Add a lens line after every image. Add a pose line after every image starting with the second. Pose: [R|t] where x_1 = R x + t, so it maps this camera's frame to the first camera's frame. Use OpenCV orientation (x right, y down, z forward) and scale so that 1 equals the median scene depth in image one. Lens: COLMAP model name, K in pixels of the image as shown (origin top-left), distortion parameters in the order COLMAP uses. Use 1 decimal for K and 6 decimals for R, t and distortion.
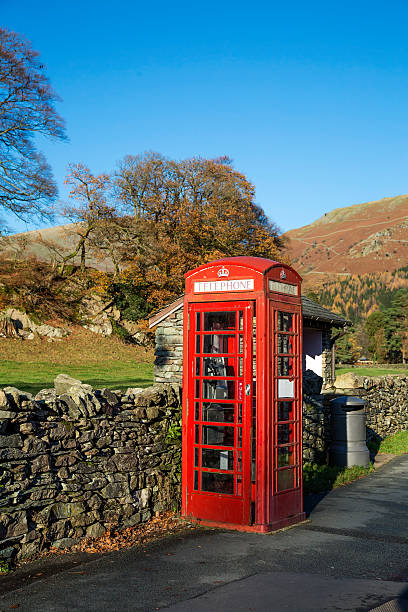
lens RADIAL K [[622.4, 0, 204.0], [0, 622.4, 306.0], [0, 0, 1]] dist [0.080501, 0.000226]
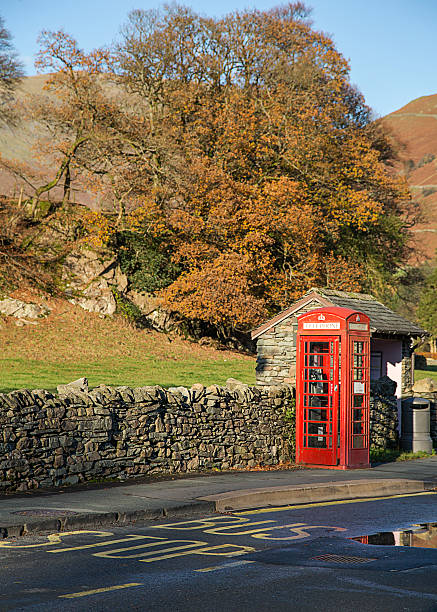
lens RADIAL K [[1942.4, 0, 218.5], [0, 1942.4, 306.0], [0, 0, 1]] dist [0.832978, -0.488477]
pose [[0.999887, 0.005988, 0.013824, -0.199081], [-0.006969, 0.997377, 0.072046, -0.288619], [-0.013356, -0.072134, 0.997306, -2.630098]]
